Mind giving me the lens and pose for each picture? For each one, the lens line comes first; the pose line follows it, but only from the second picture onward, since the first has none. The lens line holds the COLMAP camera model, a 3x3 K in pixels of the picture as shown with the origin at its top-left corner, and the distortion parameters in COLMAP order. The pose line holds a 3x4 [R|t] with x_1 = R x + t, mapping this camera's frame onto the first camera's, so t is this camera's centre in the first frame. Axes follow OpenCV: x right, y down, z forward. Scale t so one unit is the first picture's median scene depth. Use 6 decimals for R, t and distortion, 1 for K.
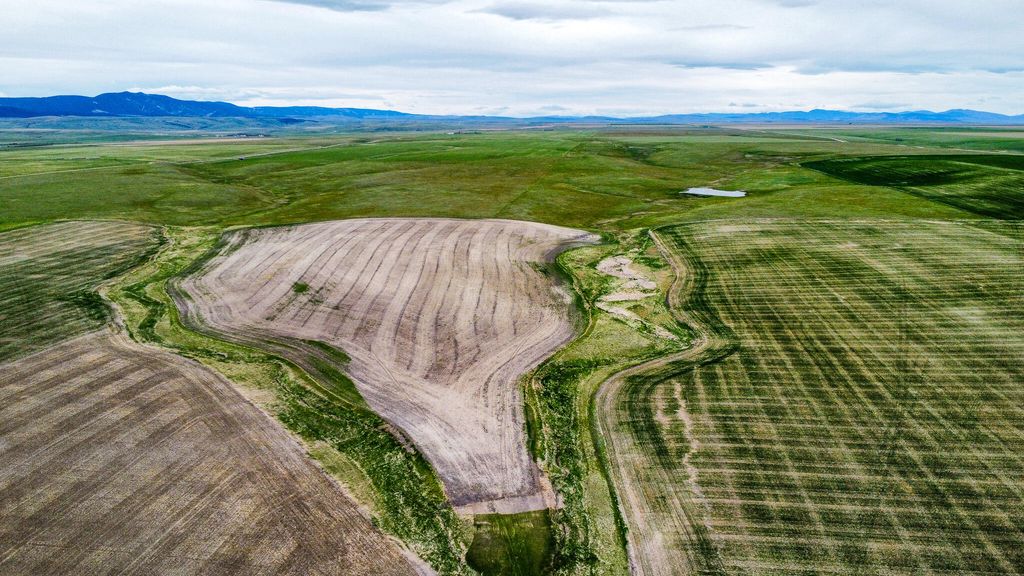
lens RADIAL K [[757.3, 0, 512.0], [0, 757.3, 288.0], [0, 0, 1]] dist [0.000130, -0.006963]
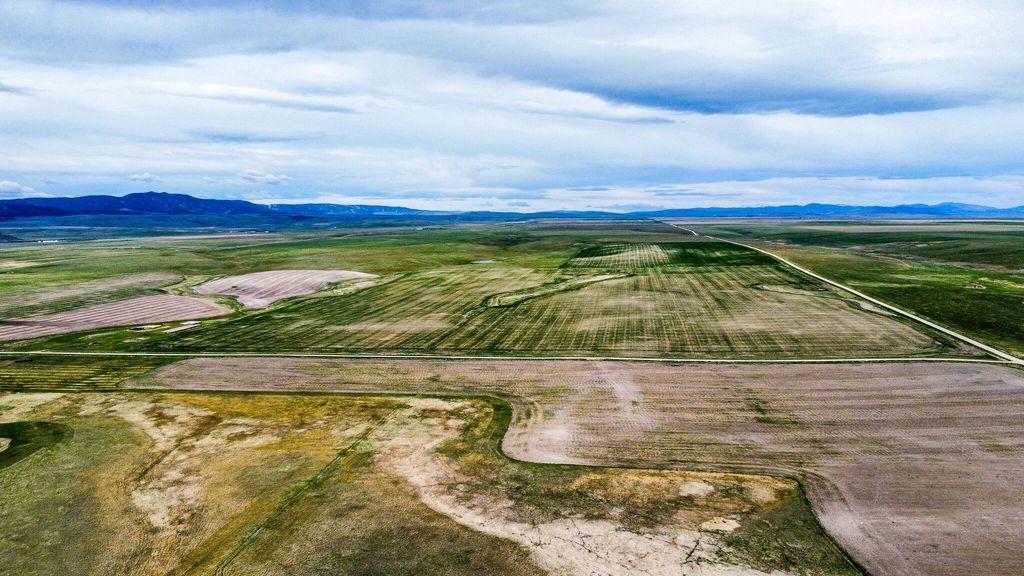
lens RADIAL K [[757.3, 0, 512.0], [0, 757.3, 288.0], [0, 0, 1]] dist [0.000130, -0.006963]
pose [[0.999864, -0.003783, -0.016043, 0.354584], [0.001798, 0.992528, -0.122007, 0.156291], [0.016384, 0.121962, 0.992400, -0.787131]]
